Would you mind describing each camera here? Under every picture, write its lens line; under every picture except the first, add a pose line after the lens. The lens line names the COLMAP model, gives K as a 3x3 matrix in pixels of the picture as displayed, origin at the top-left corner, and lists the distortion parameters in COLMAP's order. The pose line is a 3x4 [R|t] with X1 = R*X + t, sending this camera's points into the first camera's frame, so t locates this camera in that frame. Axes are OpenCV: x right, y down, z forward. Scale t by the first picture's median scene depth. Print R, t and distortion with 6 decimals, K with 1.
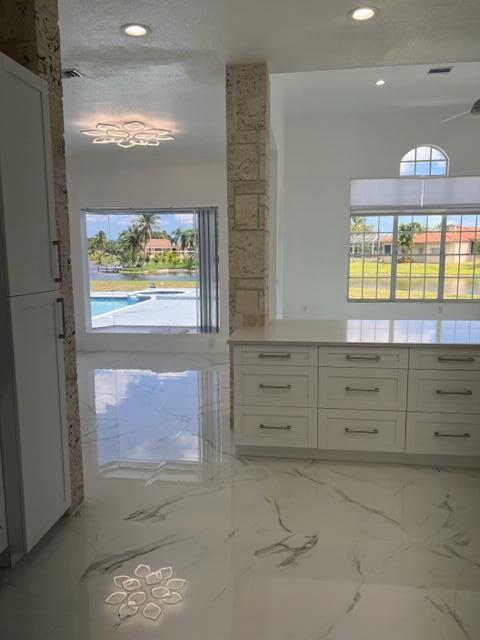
lens RADIAL K [[486.7, 0, 240.0], [0, 486.7, 313.1], [0, 0, 1]] dist [0.069775, -0.086485]
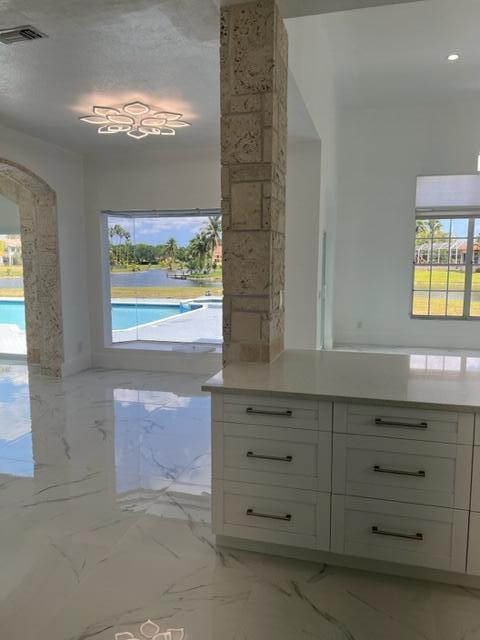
lens RADIAL K [[486.7, 0, 240.0], [0, 486.7, 313.1], [0, 0, 1]] dist [0.069775, -0.086485]
pose [[0.990272, 0.022324, -0.137341, 0.070437], [-0.024329, 0.999620, -0.012931, -0.023645], [0.137000, 0.016146, 0.990439, 0.176482]]
